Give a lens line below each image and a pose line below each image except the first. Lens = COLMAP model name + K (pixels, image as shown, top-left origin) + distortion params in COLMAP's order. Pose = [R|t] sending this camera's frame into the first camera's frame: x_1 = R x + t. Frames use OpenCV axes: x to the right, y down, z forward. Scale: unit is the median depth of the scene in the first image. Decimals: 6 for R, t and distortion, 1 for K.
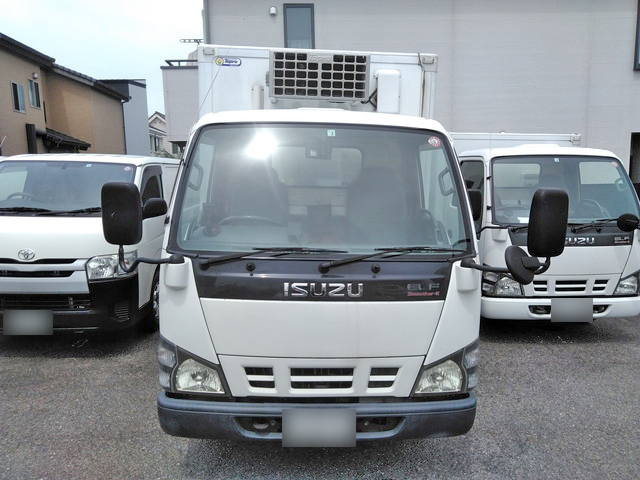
lens RADIAL K [[482.8, 0, 321.0], [0, 482.8, 240.6], [0, 0, 1]] dist [0.013551, -0.003458]
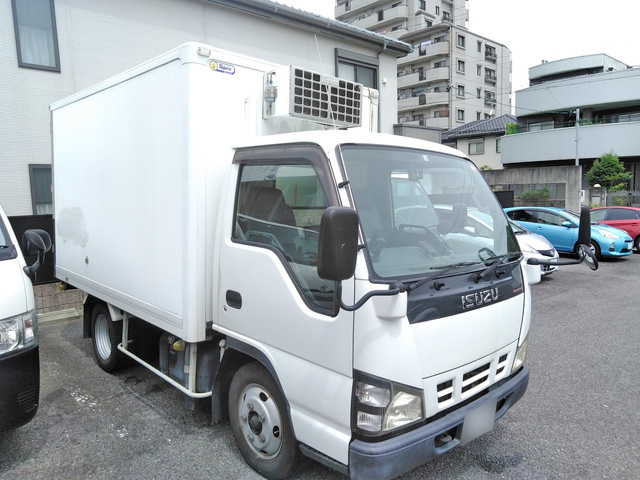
lens RADIAL K [[482.8, 0, 322.0], [0, 482.8, 239.1], [0, 0, 1]] dist [0.013551, -0.003458]
pose [[0.757934, -0.067085, 0.648873, -0.695632], [0.091728, 0.995775, -0.004195, -0.044399], [-0.645850, 0.062700, 0.760886, 0.257125]]
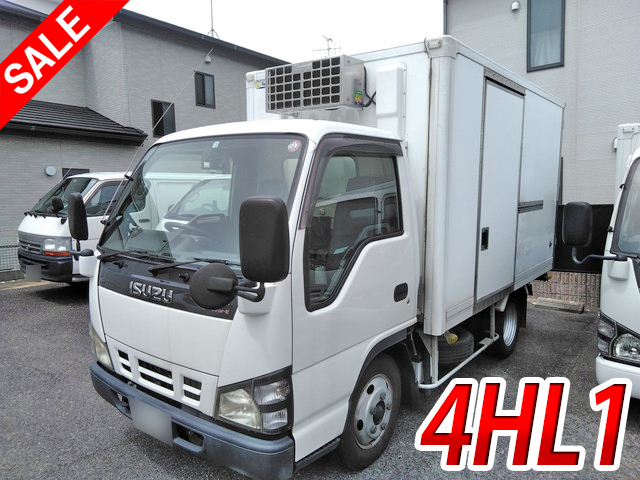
lens RADIAL K [[482.8, 0, 320.9], [0, 482.8, 241.7], [0, 0, 1]] dist [0.013551, -0.003458]
pose [[0.758679, 0.056839, -0.648980, 0.686764], [-0.075852, 0.997118, -0.001344, -0.025430], [0.647034, 0.050246, 0.760804, 0.292397]]
